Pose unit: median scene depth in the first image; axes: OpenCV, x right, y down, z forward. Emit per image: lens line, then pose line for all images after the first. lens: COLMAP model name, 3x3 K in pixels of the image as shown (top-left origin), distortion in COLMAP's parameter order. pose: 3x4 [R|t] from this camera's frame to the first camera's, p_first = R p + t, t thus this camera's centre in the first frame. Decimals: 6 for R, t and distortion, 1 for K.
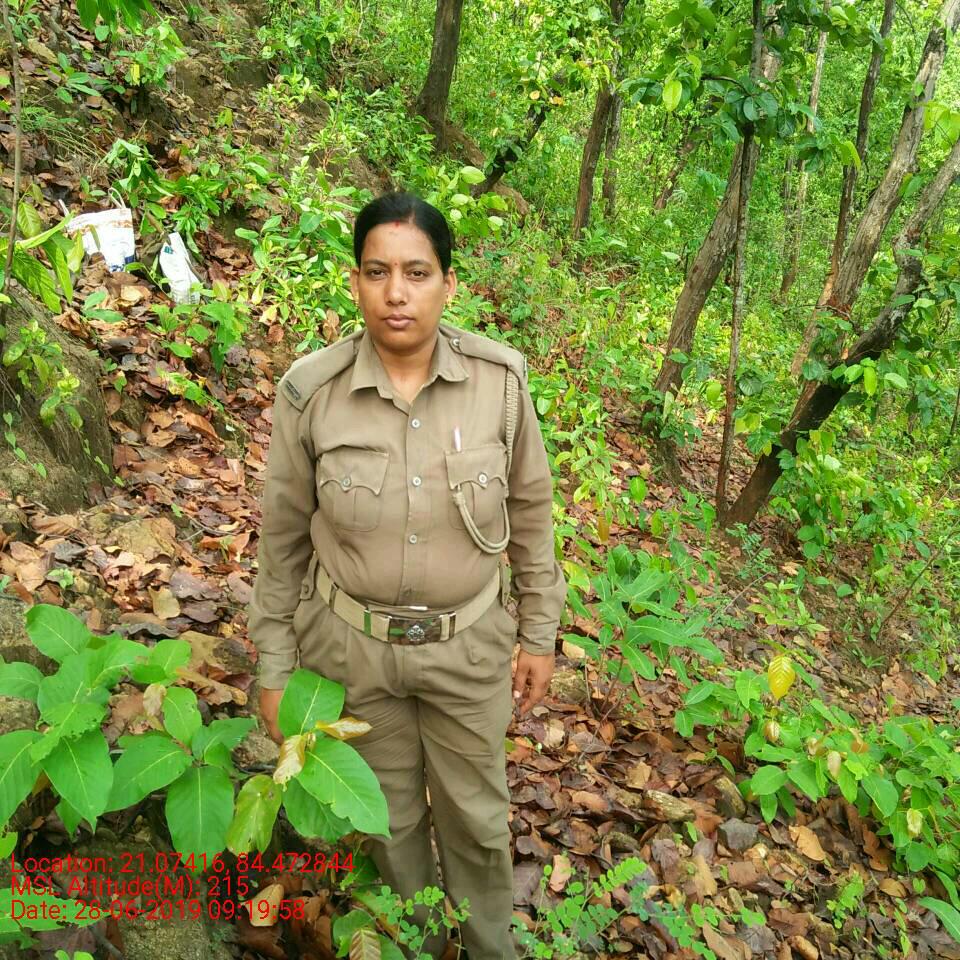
lens RADIAL K [[1014.6, 0, 482.7], [0, 1014.6, 489.8], [0, 0, 1]] dist [0.039373, 0.000000]
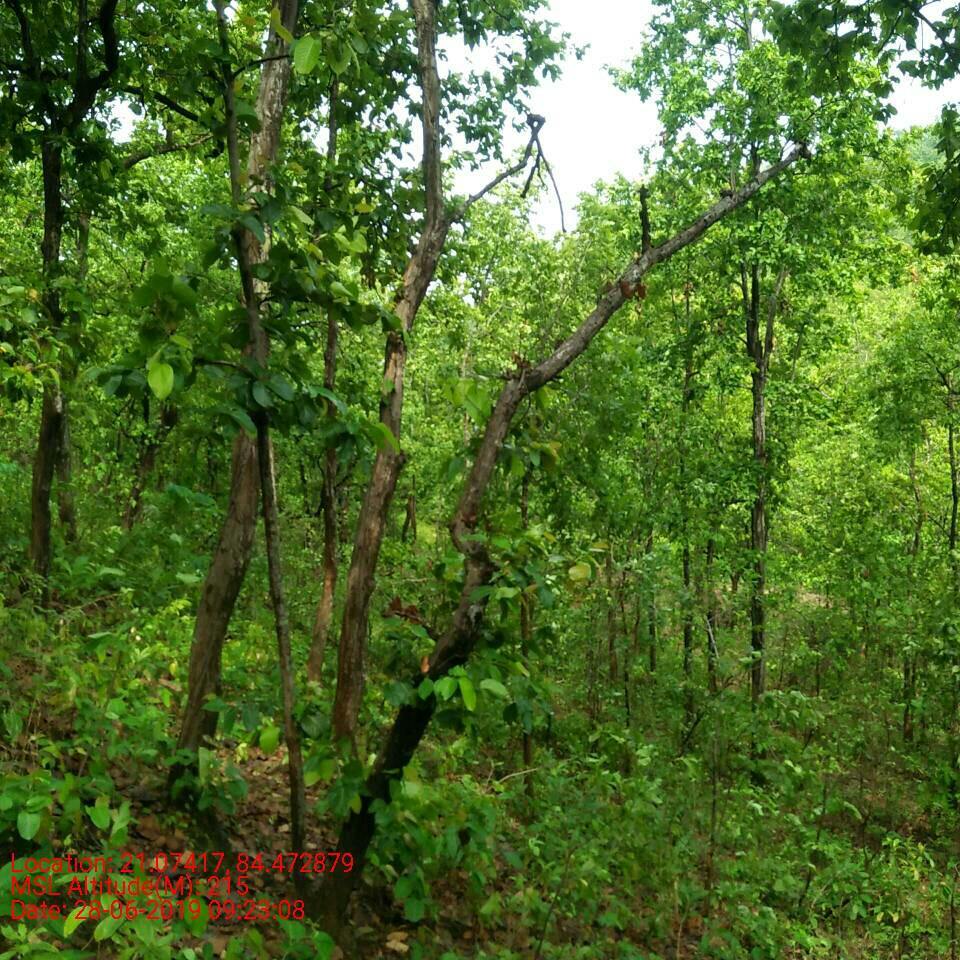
lens RADIAL K [[1014.6, 0, 489.3], [0, 1014.6, 484.1], [0, 0, 1]] dist [0.039373, 0.000000]
pose [[0.864858, -0.093011, 0.493326, 0.008199], [0.235755, 0.942835, -0.235546, -0.049916], [-0.443216, 0.320018, 0.837346, 0.187360]]
